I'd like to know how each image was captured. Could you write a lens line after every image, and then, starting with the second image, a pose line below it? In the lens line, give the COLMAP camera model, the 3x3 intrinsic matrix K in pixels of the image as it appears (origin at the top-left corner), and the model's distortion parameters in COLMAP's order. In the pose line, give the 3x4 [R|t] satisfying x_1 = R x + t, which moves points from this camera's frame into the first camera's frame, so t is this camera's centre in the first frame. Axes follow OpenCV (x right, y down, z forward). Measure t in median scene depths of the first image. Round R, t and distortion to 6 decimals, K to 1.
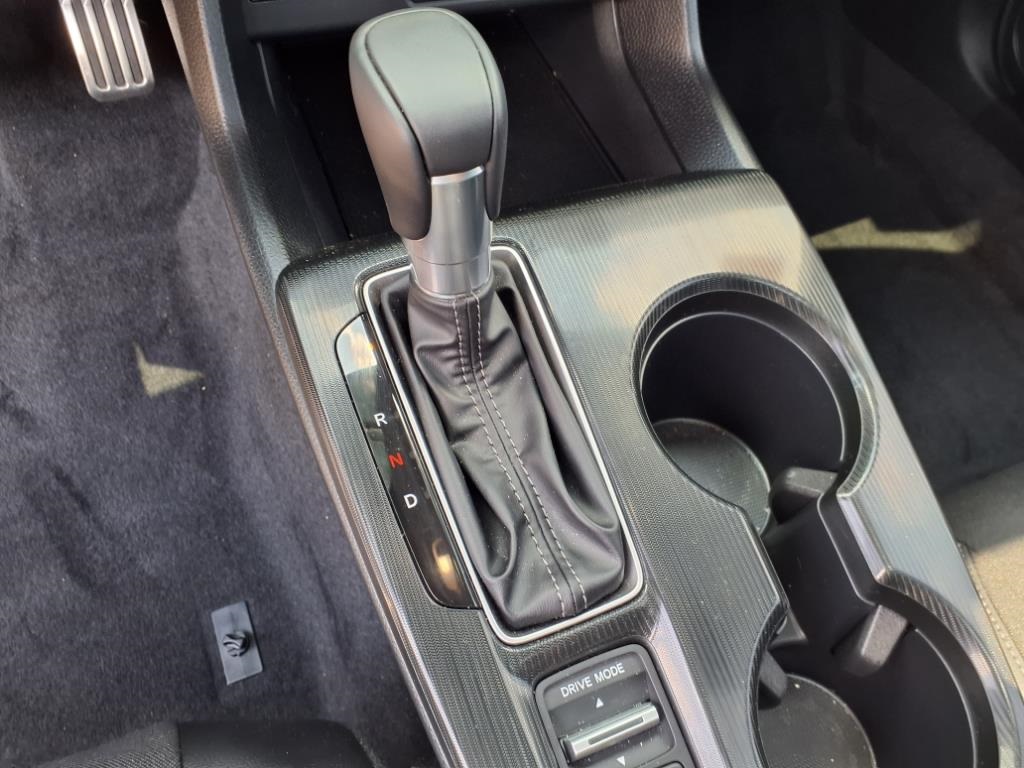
lens RADIAL K [[792.7, 0, 512.0], [0, 792.7, 384.0], [0, 0, 1]] dist [0.007490, -0.004843]
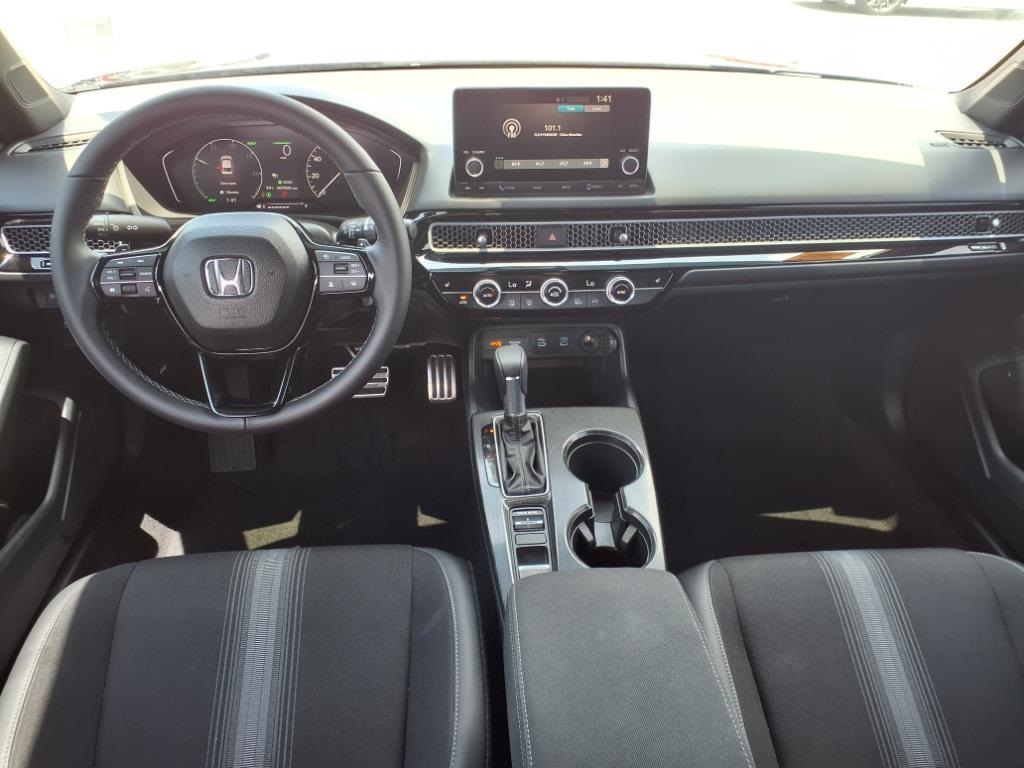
lens RADIAL K [[792.7, 0, 512.0], [0, 792.7, 384.0], [0, 0, 1]] dist [0.007490, -0.004843]
pose [[0.939964, 0.053044, -0.337126, 1.065961], [-0.211521, 0.865775, -0.453534, 1.328803], [0.267818, 0.497615, 0.825017, -1.959324]]
